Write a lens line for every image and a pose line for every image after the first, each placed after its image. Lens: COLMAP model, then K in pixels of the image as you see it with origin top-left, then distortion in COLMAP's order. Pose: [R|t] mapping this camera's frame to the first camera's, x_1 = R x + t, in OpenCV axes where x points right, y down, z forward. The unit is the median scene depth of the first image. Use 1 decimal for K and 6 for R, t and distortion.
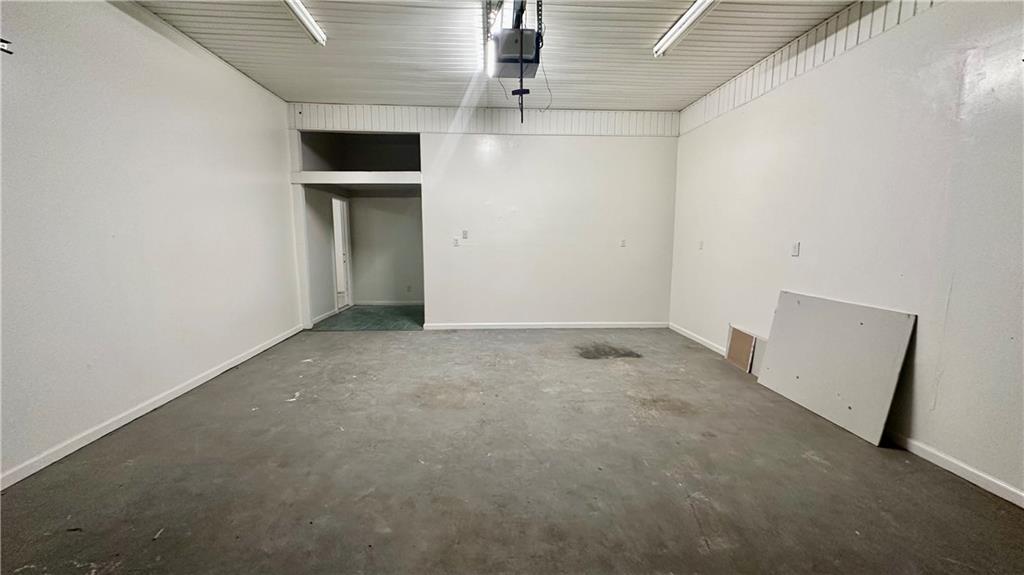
lens RADIAL K [[409.2, 0, 509.5], [0, 409.2, 288.1], [0, 0, 1]] dist [0.002337, 0.000307]
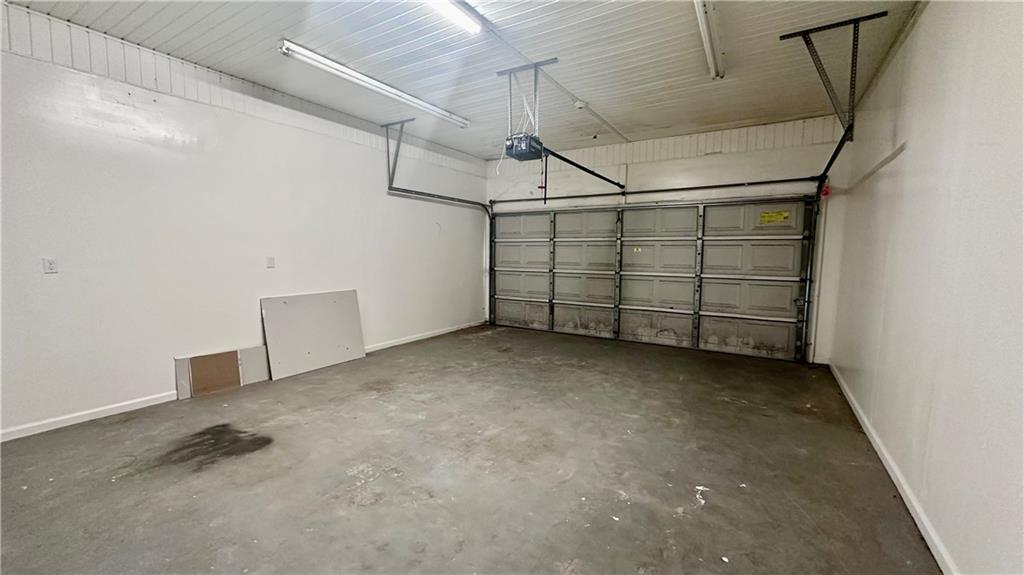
lens RADIAL K [[409.2, 0, 511.3], [0, 409.2, 285.6], [0, 0, 1]] dist [0.002337, 0.000307]
pose [[-0.812088, -0.059532, 0.580491, -0.599197], [0.064958, 0.979377, 0.191313, -0.211076], [-0.579909, 0.193070, -0.791473, 1.543432]]
